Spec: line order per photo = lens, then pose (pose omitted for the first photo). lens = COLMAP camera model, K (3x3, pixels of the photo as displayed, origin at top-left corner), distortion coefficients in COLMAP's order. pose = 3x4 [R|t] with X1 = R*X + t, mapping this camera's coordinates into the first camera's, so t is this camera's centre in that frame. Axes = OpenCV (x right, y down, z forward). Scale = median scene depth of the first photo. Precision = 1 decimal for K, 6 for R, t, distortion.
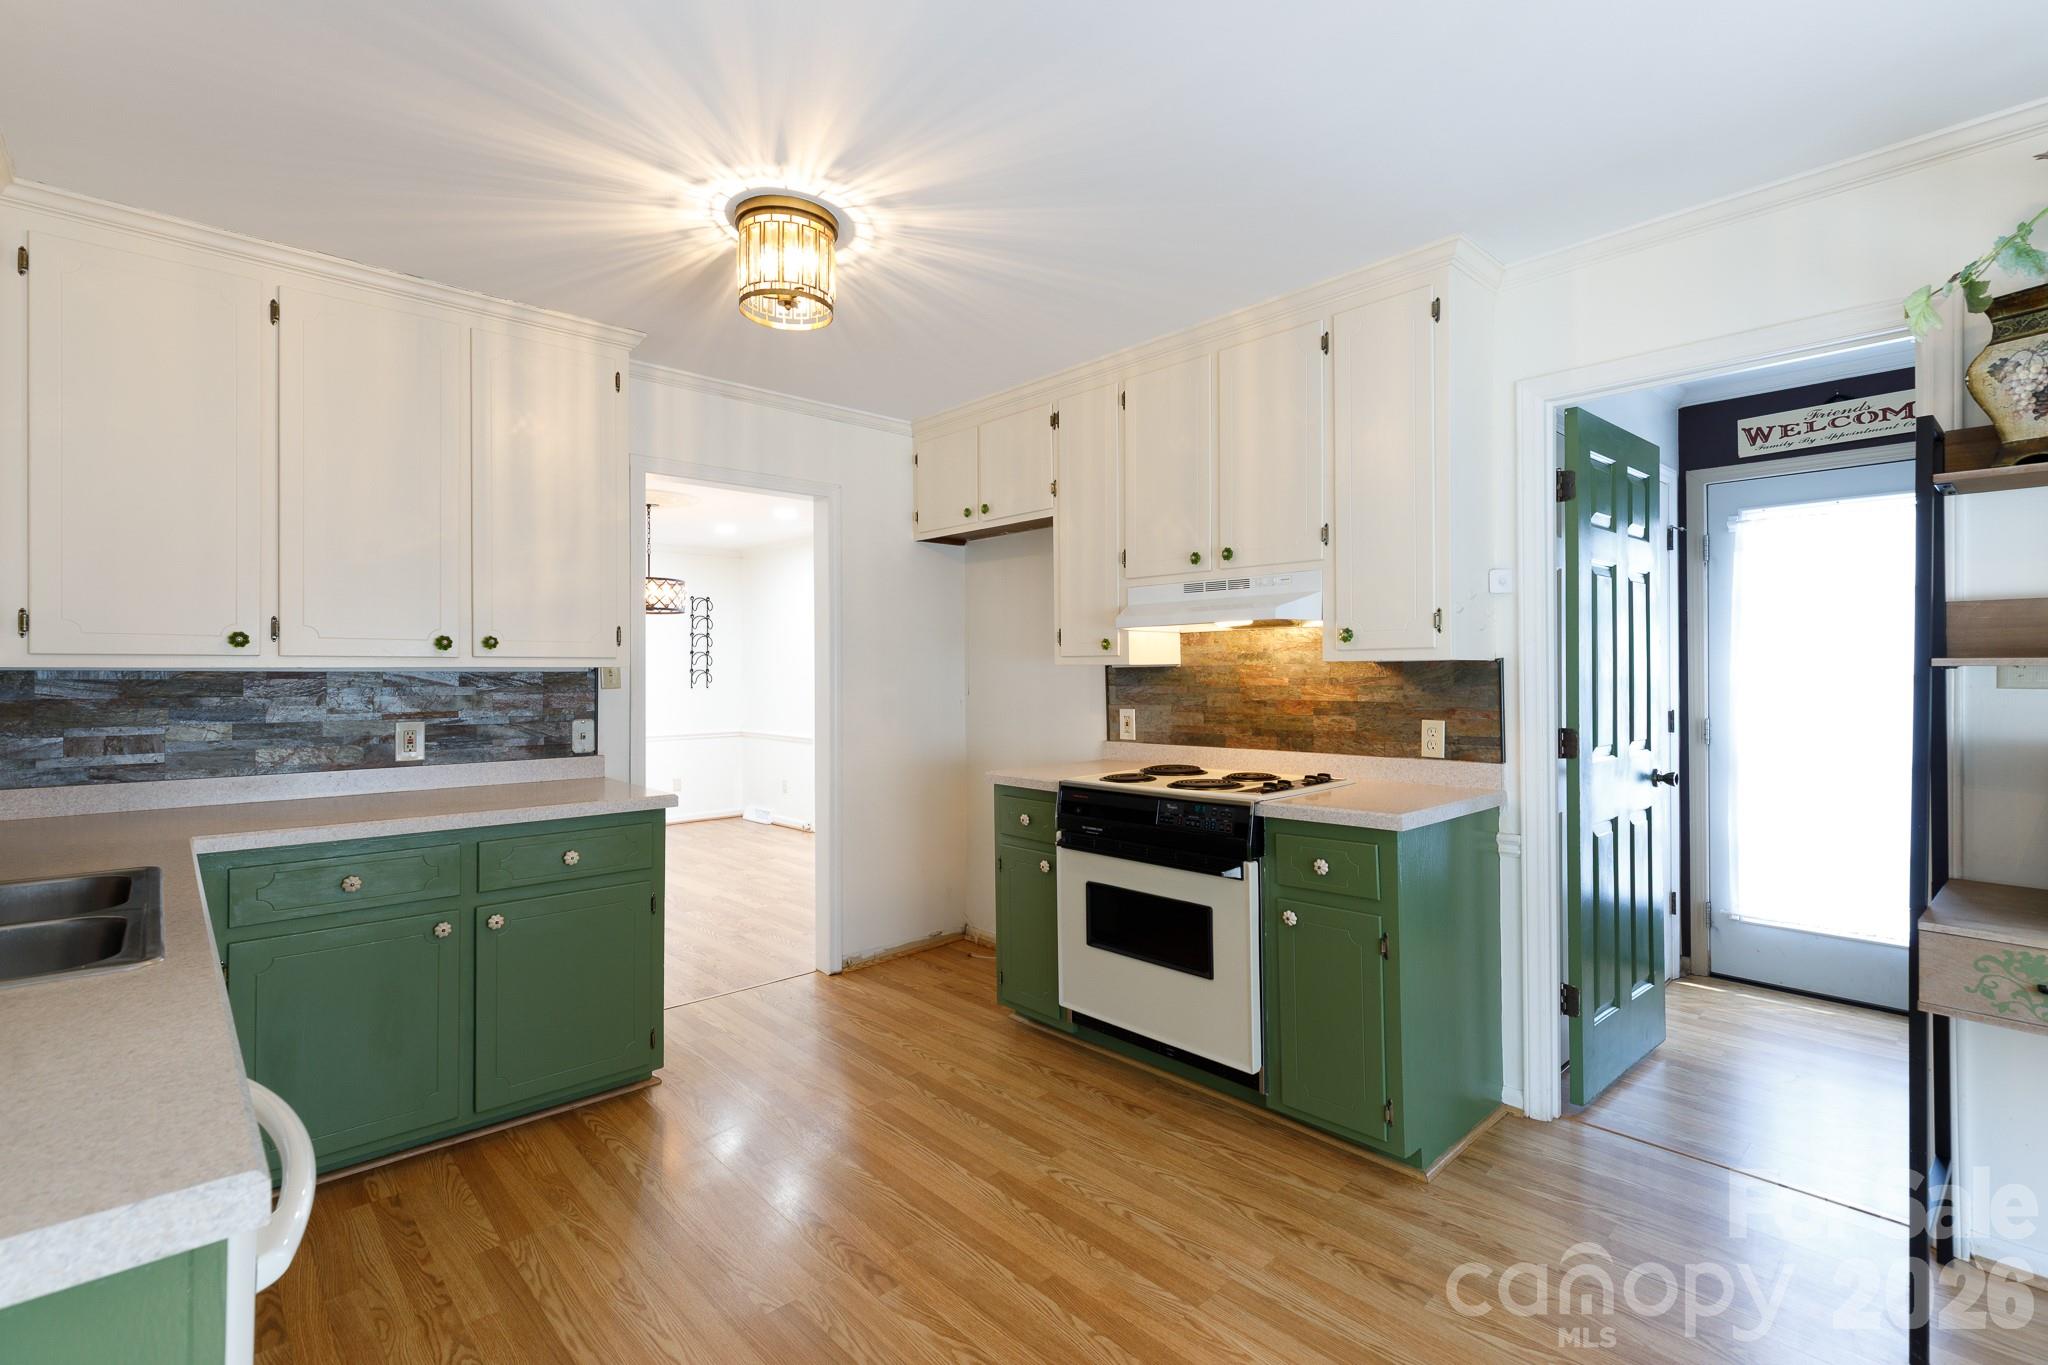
lens RADIAL K [[934.0, 0, 1024.2], [0, 934.0, 670.5], [0, 0, 1]] dist [0.007778, -0.000298]
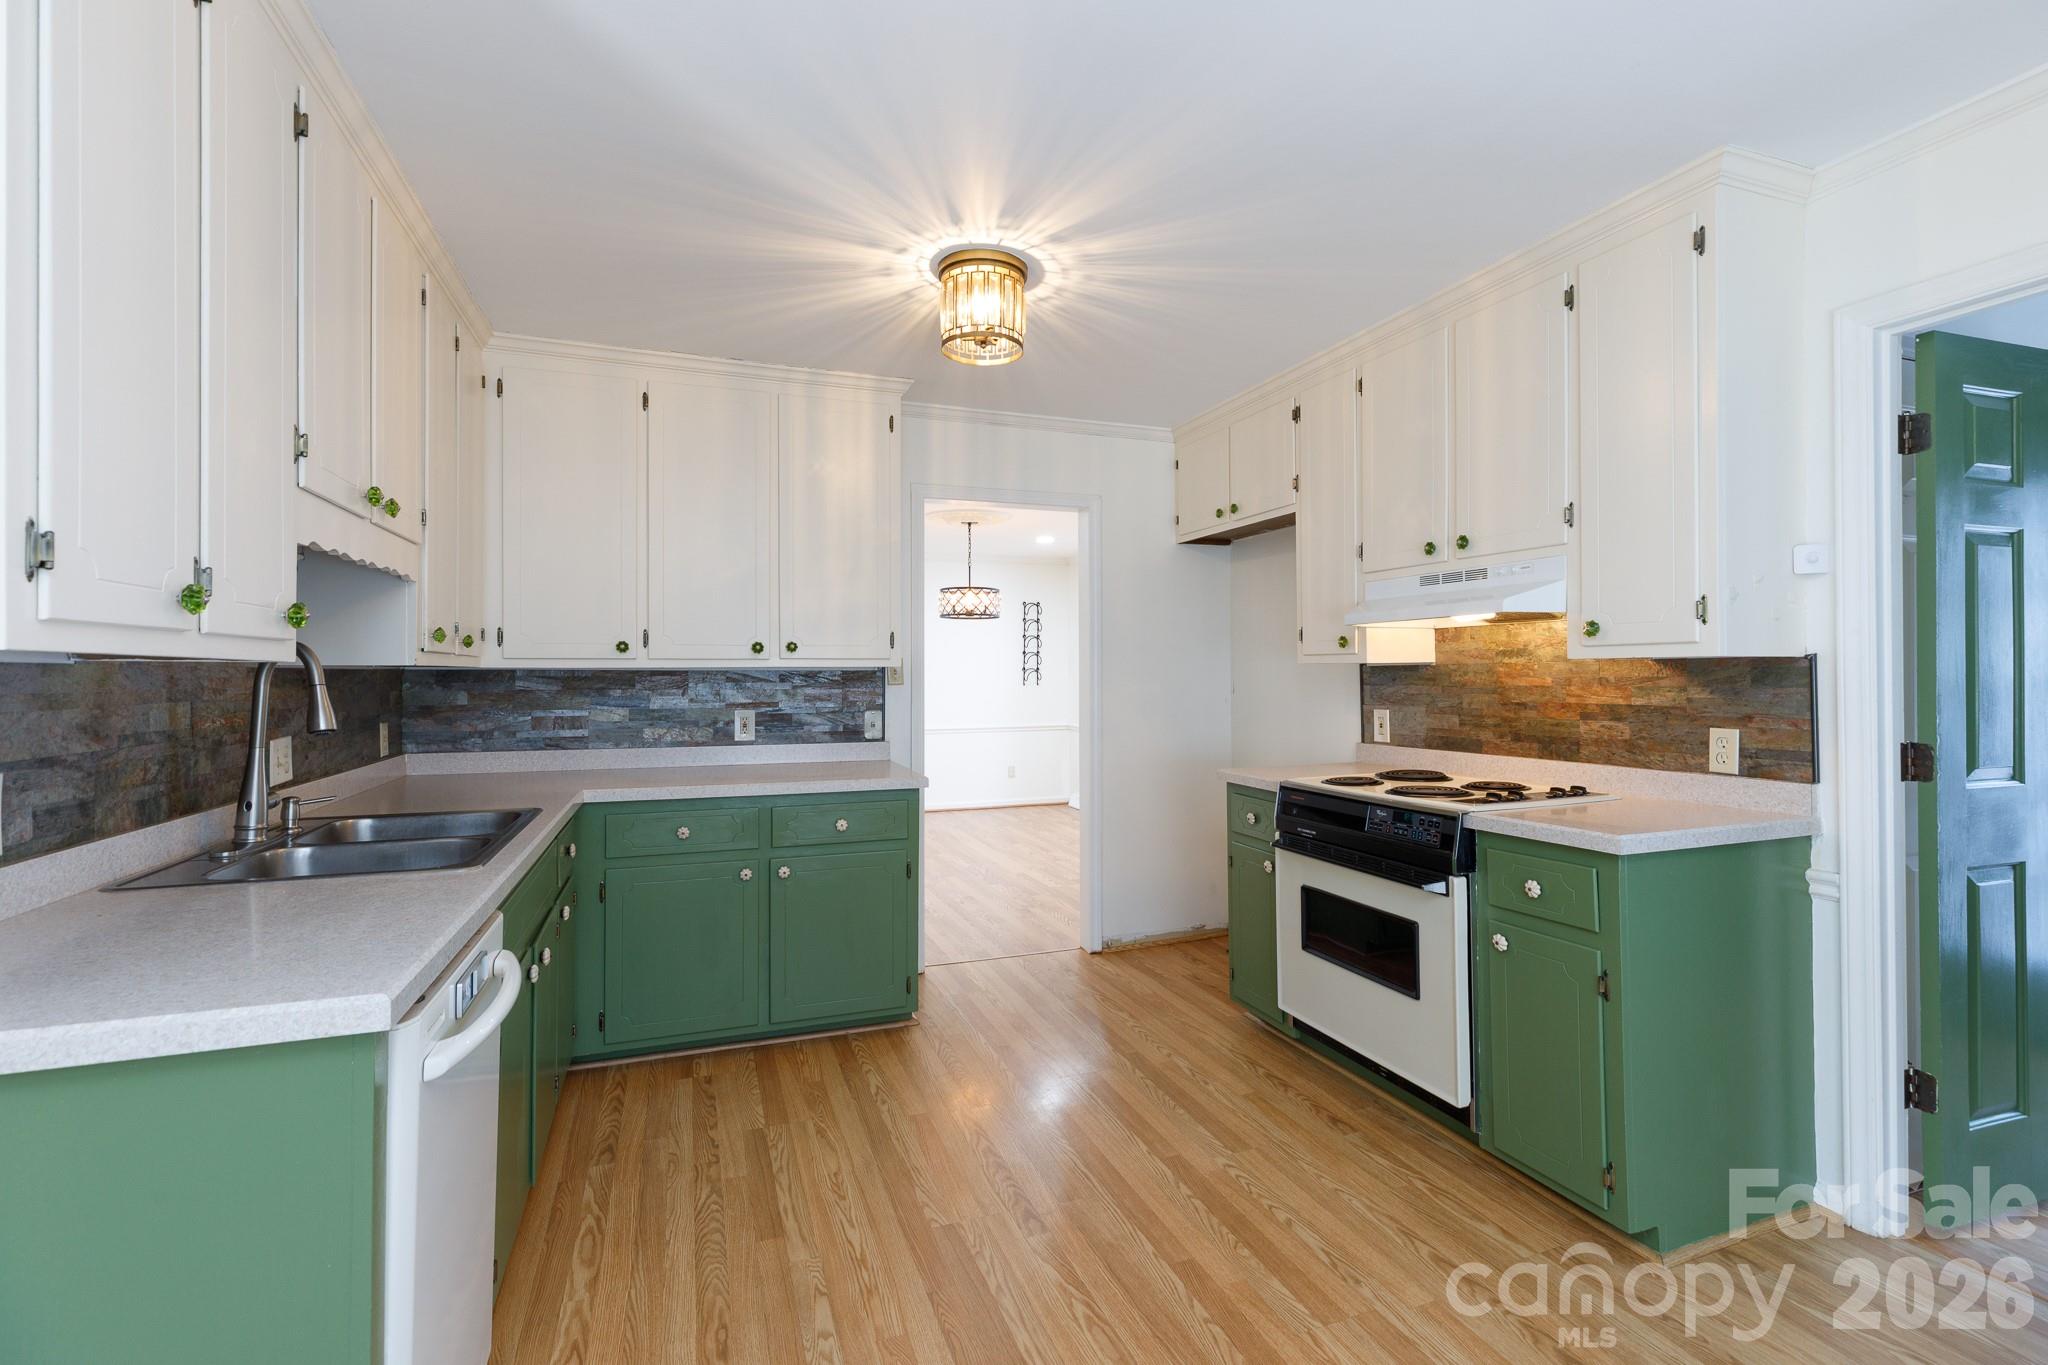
lens RADIAL K [[916.5, 0, 1023.9], [0, 916.5, 670.0], [0, 0, 1]] dist [0.006244, -0.000809]
pose [[0.922961, -0.000157, -0.384894, 0.175049], [0.000684, 0.999999, 0.001232, -0.000595], [0.384894, -0.001401, 0.922960, 0.001346]]
